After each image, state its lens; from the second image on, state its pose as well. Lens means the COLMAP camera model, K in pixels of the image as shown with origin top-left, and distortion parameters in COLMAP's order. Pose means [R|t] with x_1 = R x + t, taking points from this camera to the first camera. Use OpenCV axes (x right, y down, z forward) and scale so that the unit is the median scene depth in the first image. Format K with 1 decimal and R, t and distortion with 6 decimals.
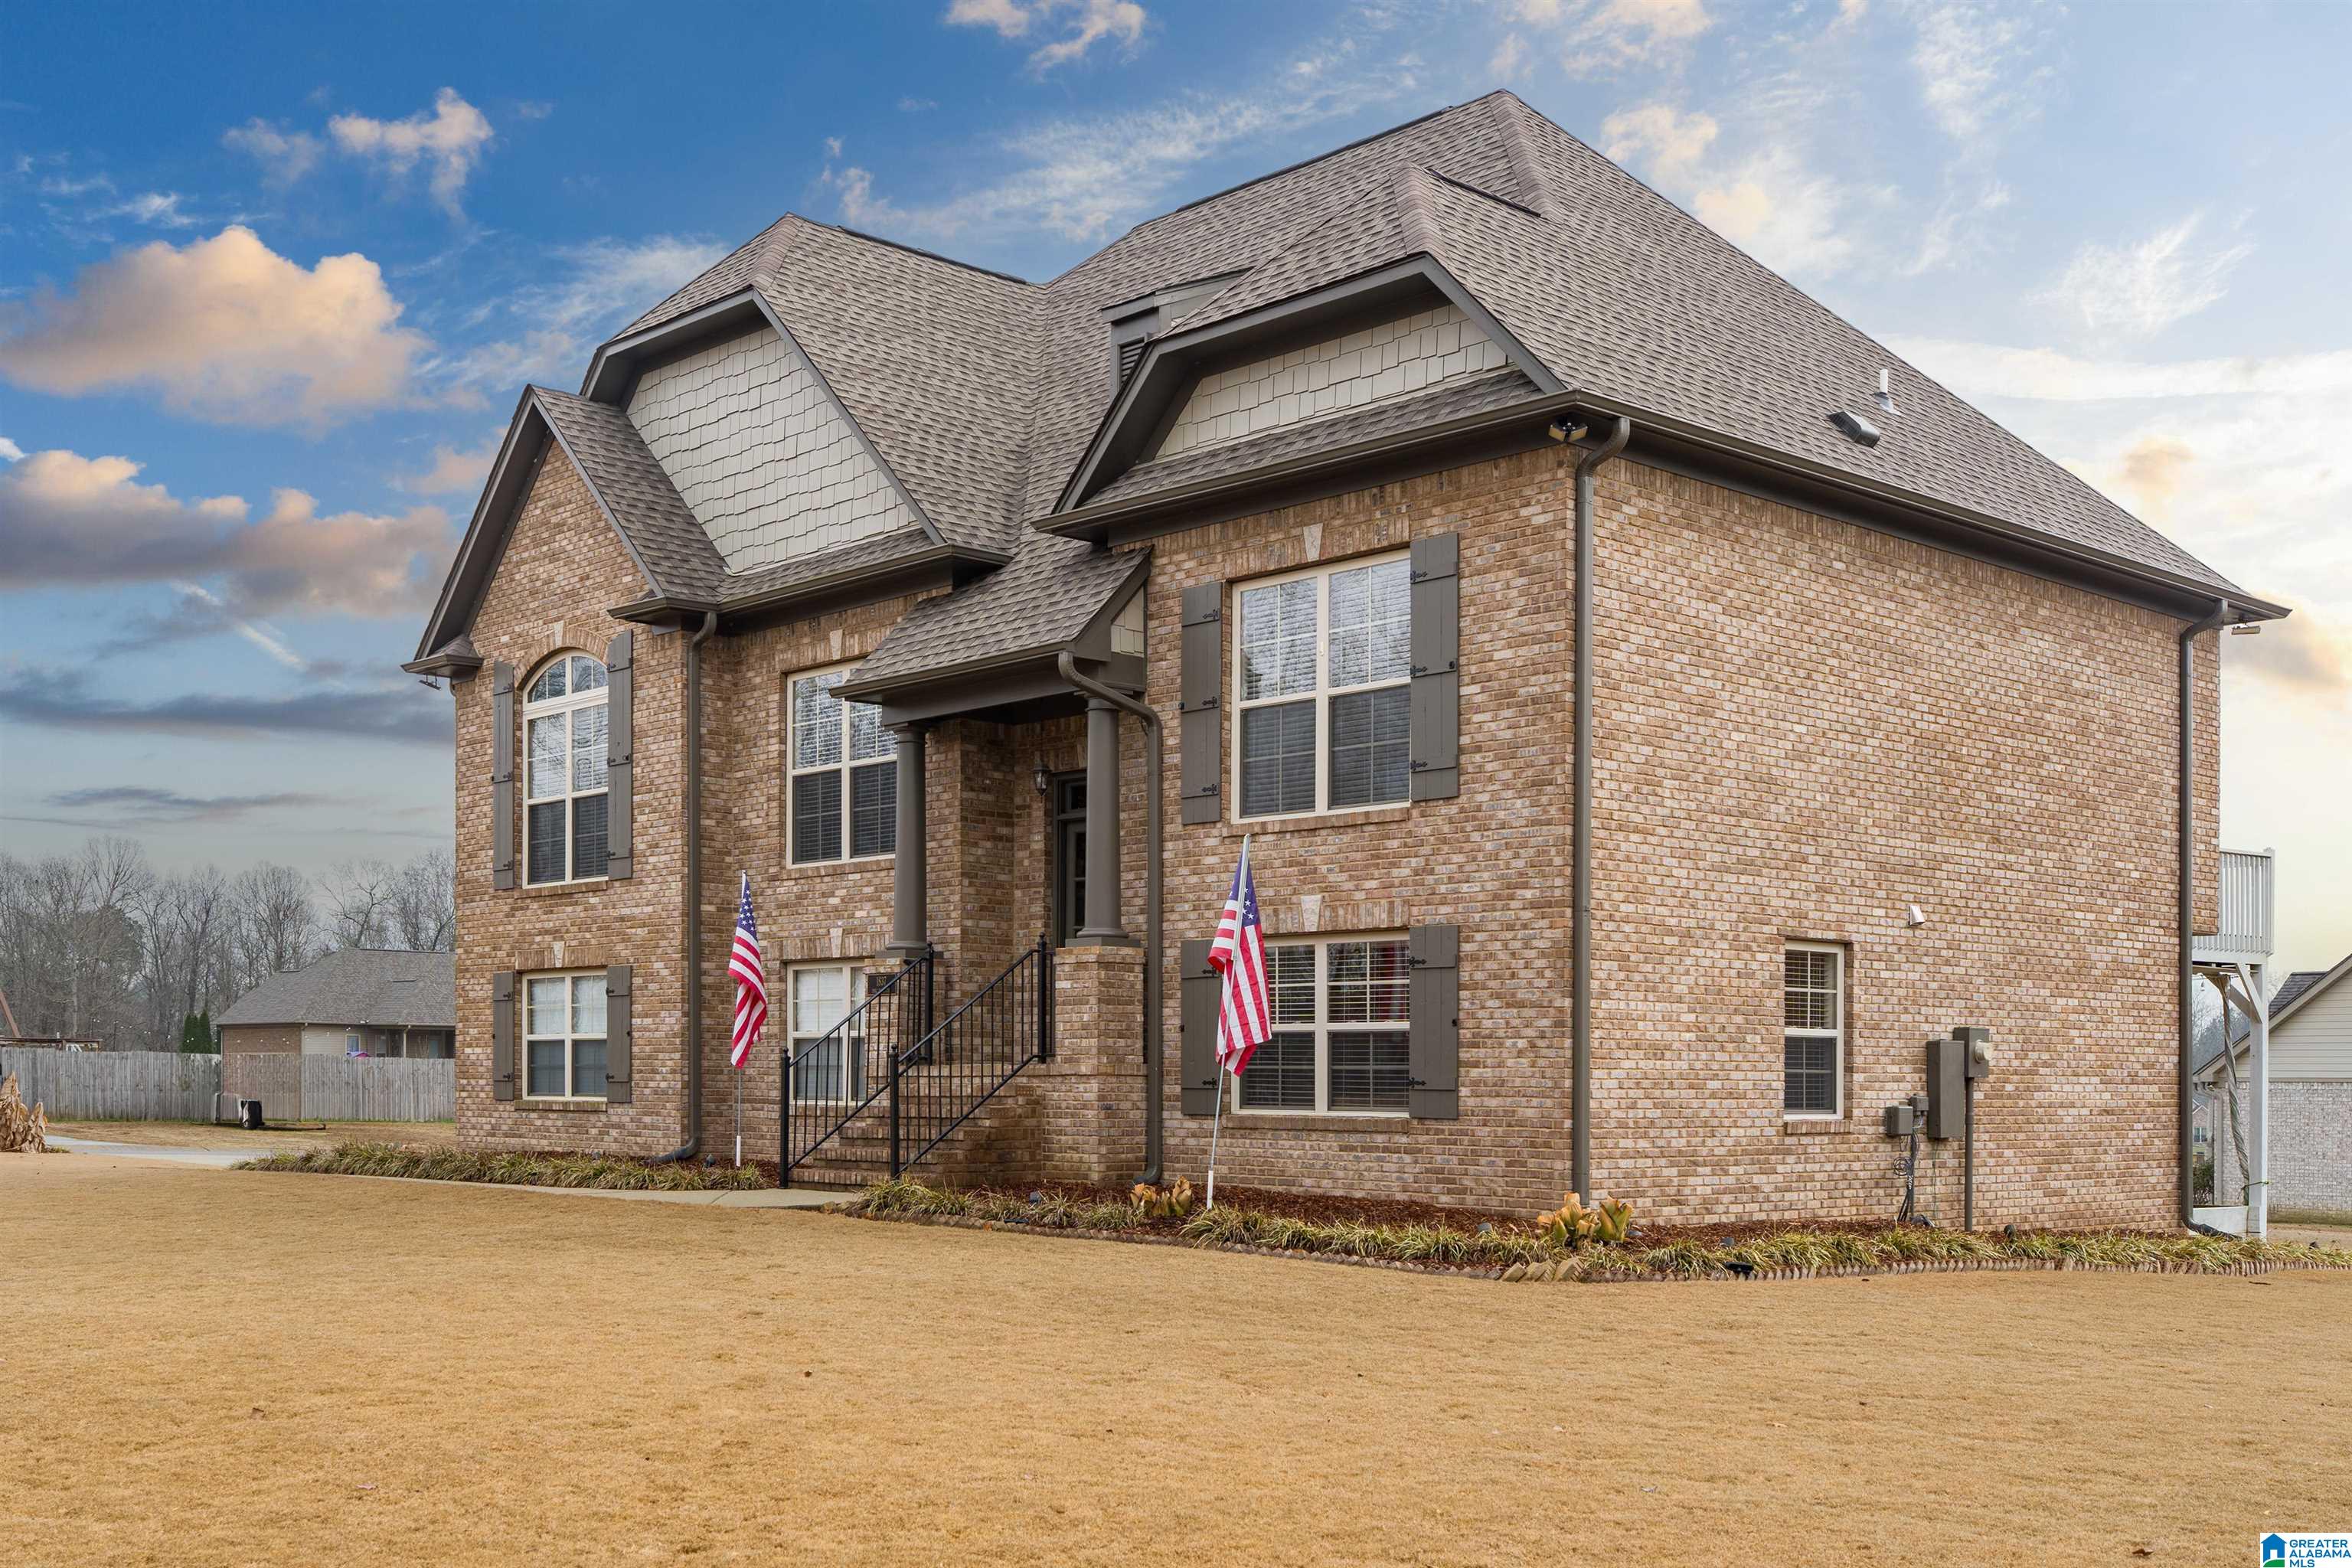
lens RADIAL K [[2361.9, 0, 1082.6], [0, 2361.9, 777.7], [0, 0, 1]] dist [-0.017222, 0.000000]
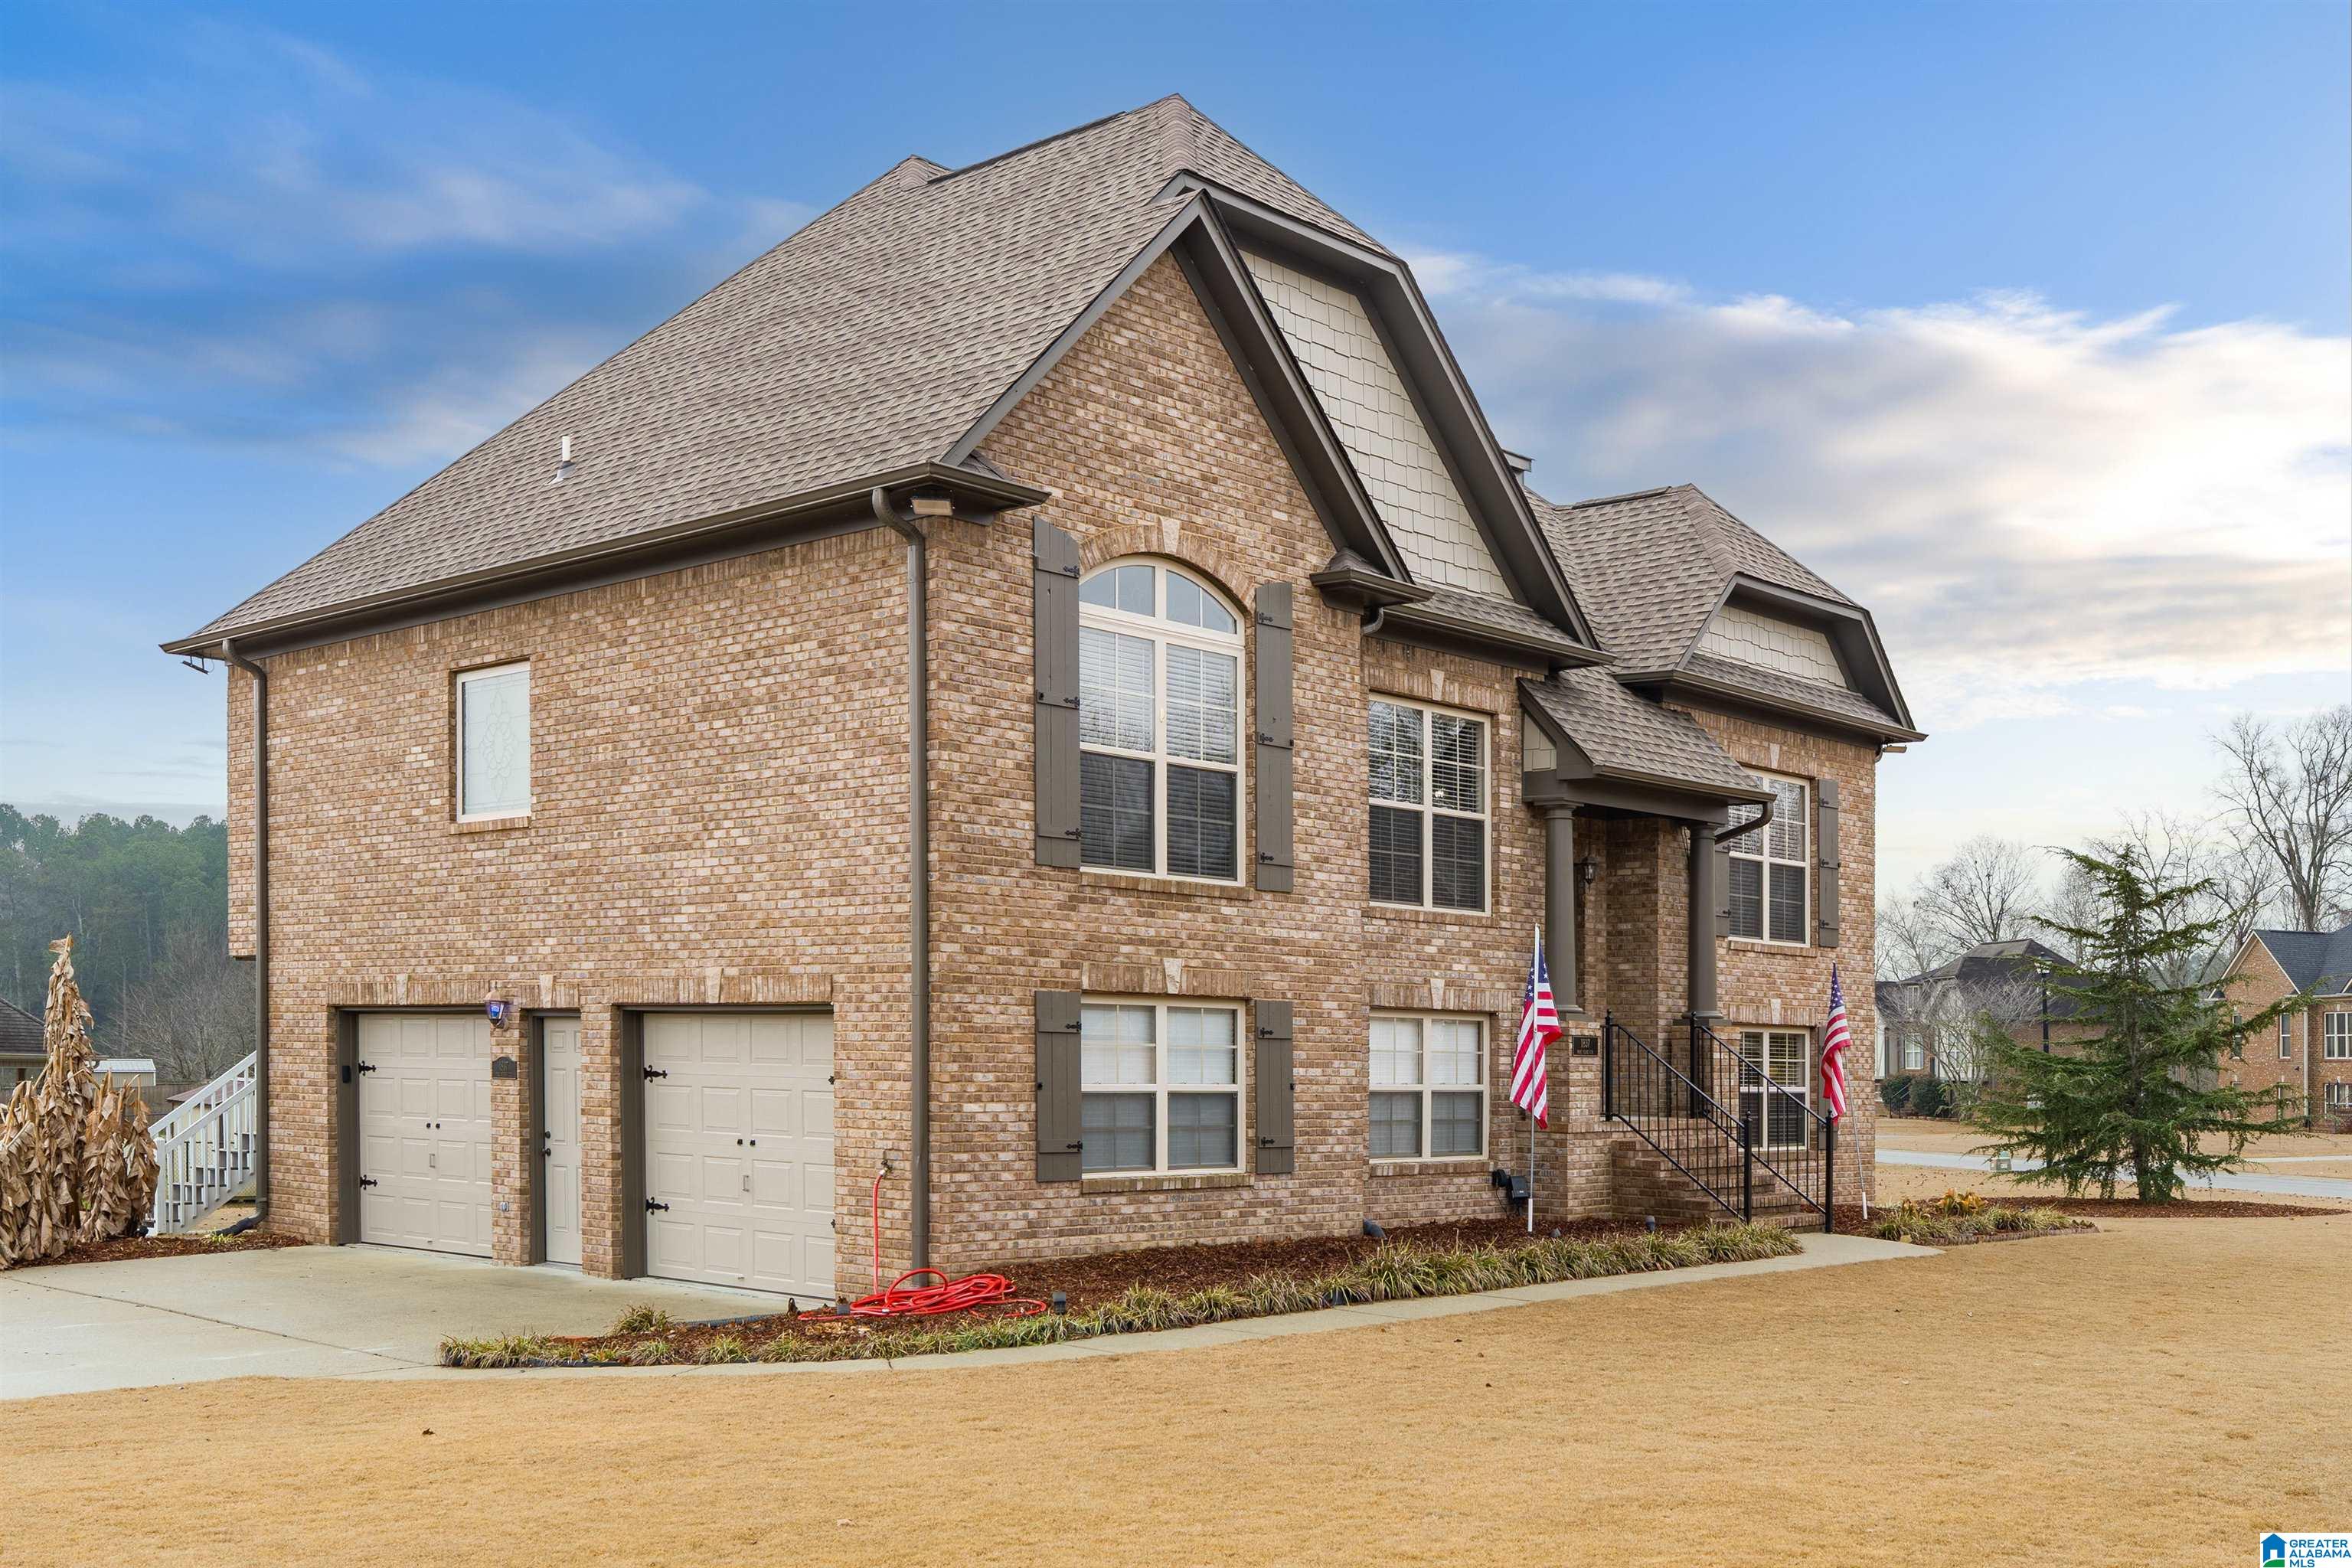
lens RADIAL K [[2274.7, 0, 1165.3], [0, 2274.7, 763.5], [0, 0, 1]] dist [0.001326, 0.000000]
pose [[-0.049903, 0.127271, 0.990612, -1.216548], [-0.137139, 0.981580, -0.133019, 0.136859], [-0.989294, -0.142490, -0.031530, 1.354479]]
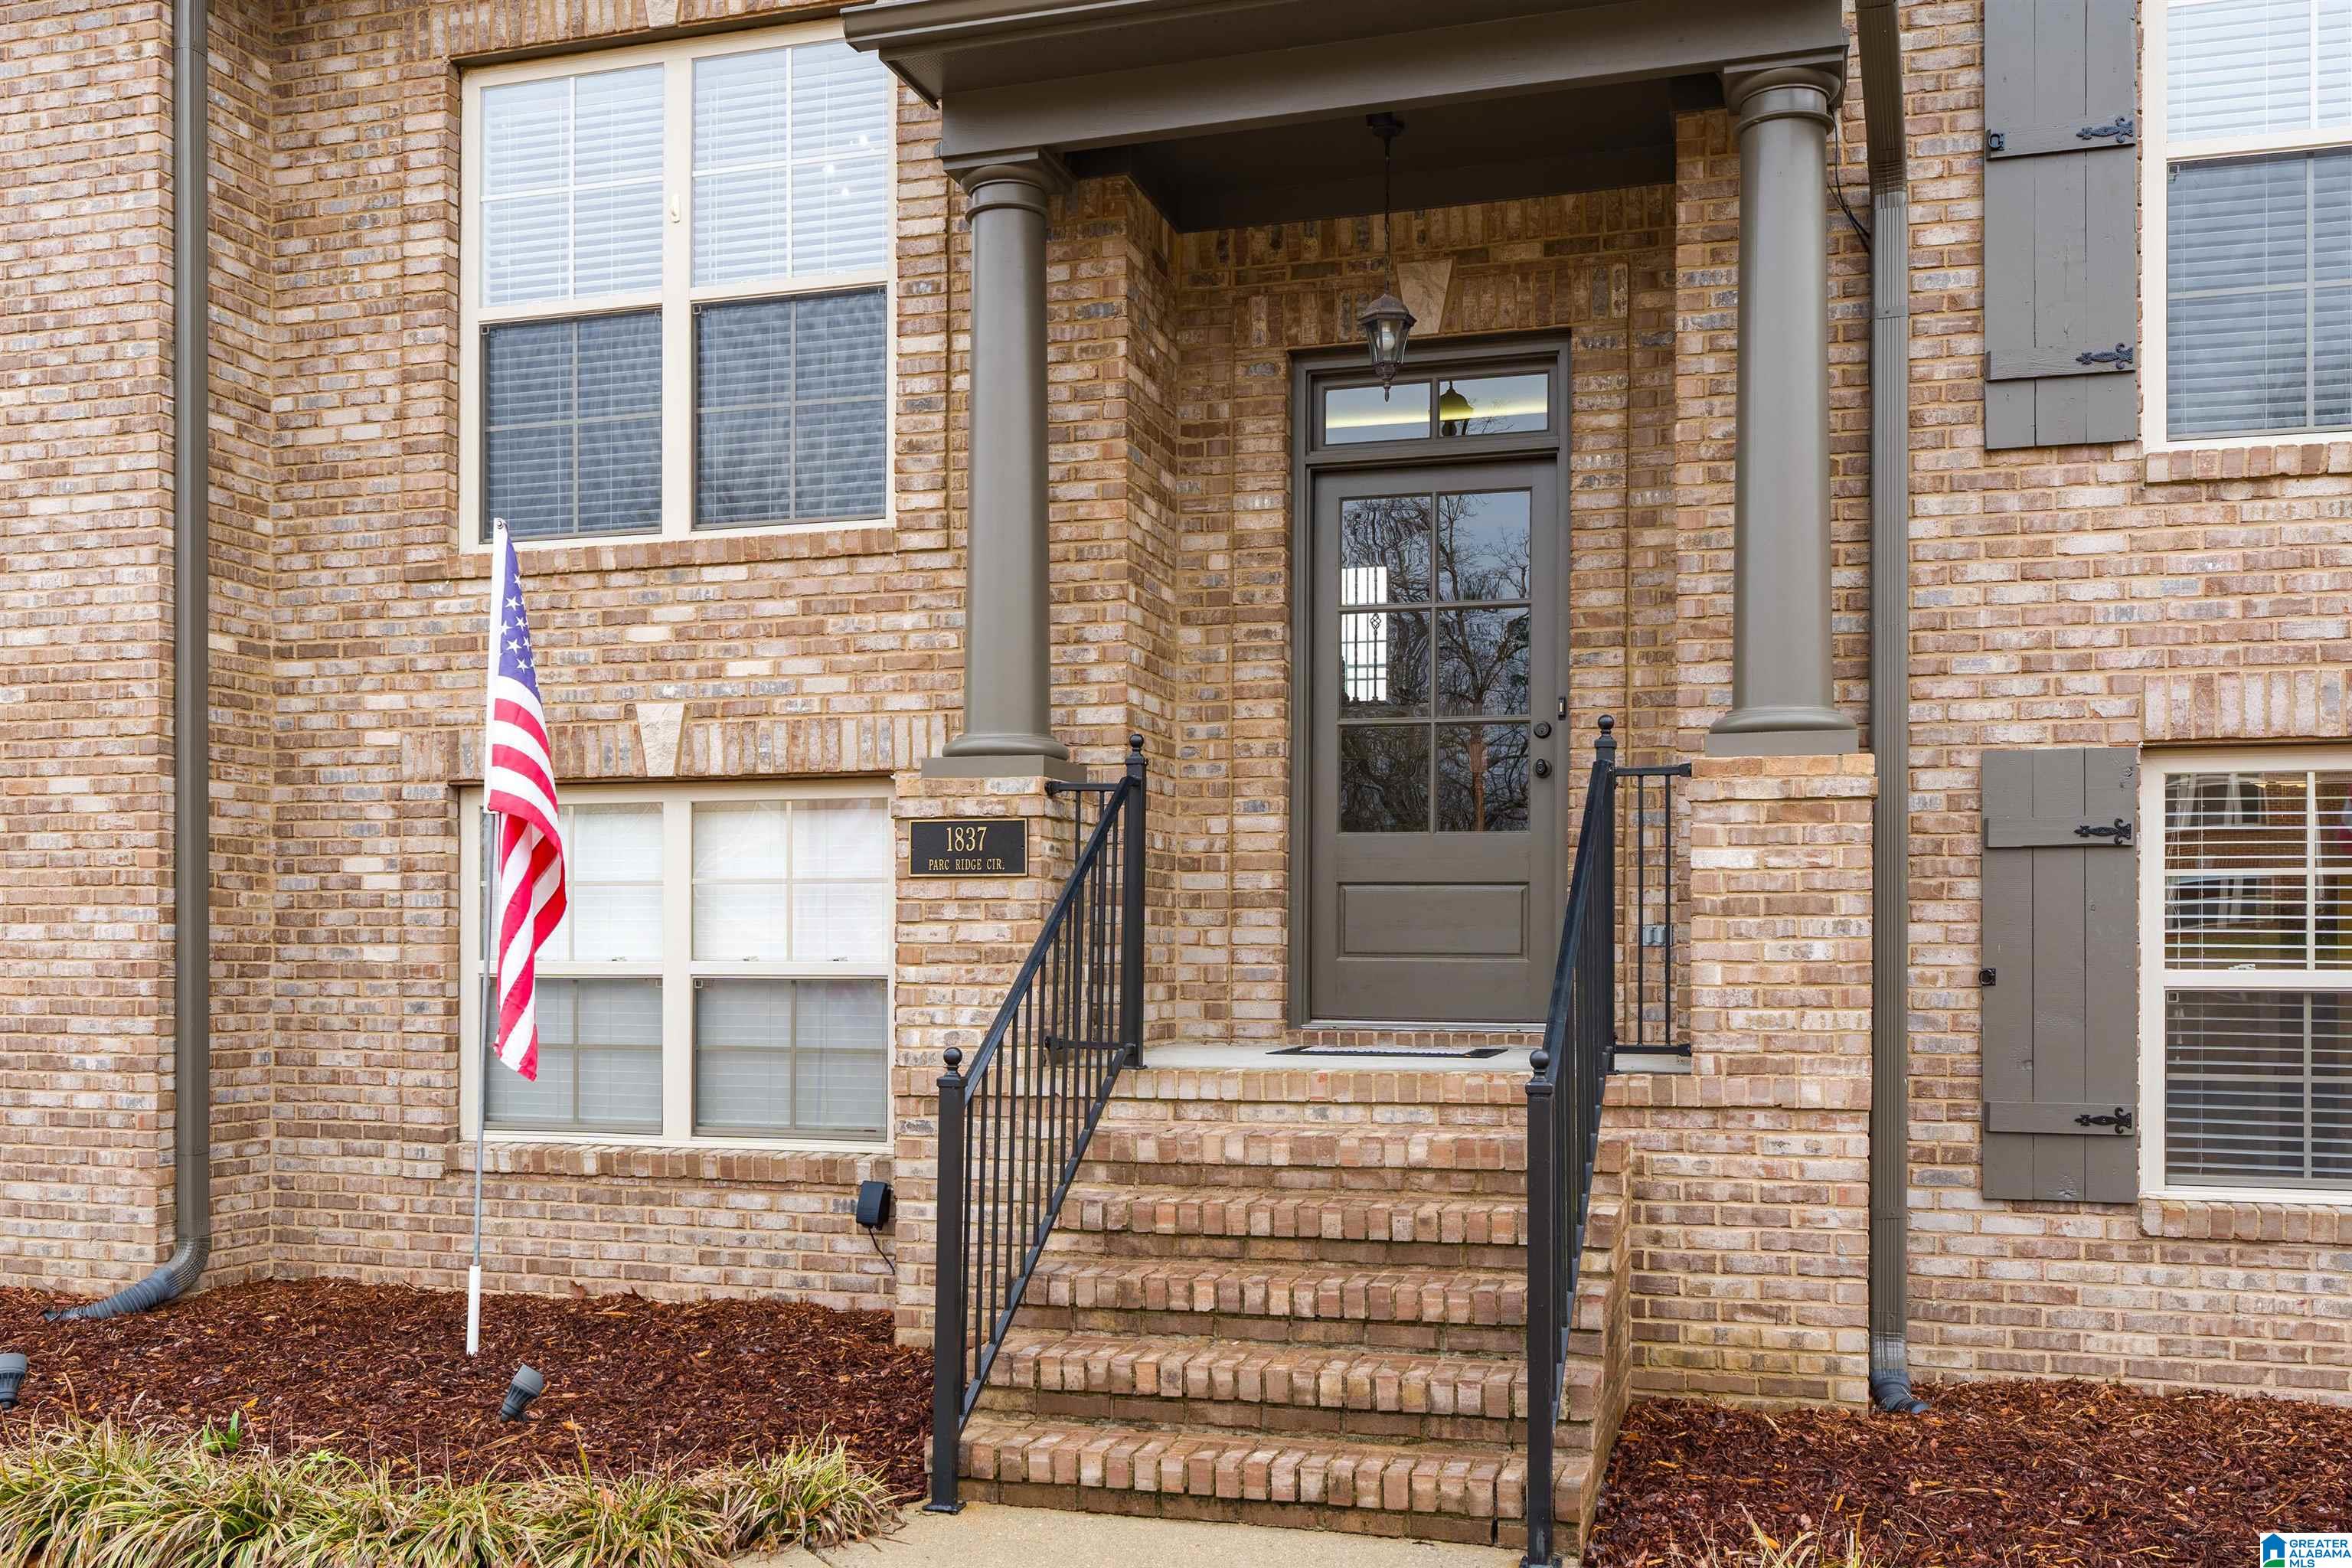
lens RADIAL K [[2111.7, 0, 1200.7], [0, 2111.7, 830.7], [0, 0, 1]] dist [-0.000041, 0.002918]
pose [[0.860829, 0.025667, 0.508247, -0.241501], [-0.061547, 0.996647, 0.053911, 0.070991], [-0.505159, -0.077689, 0.859522, 0.763232]]
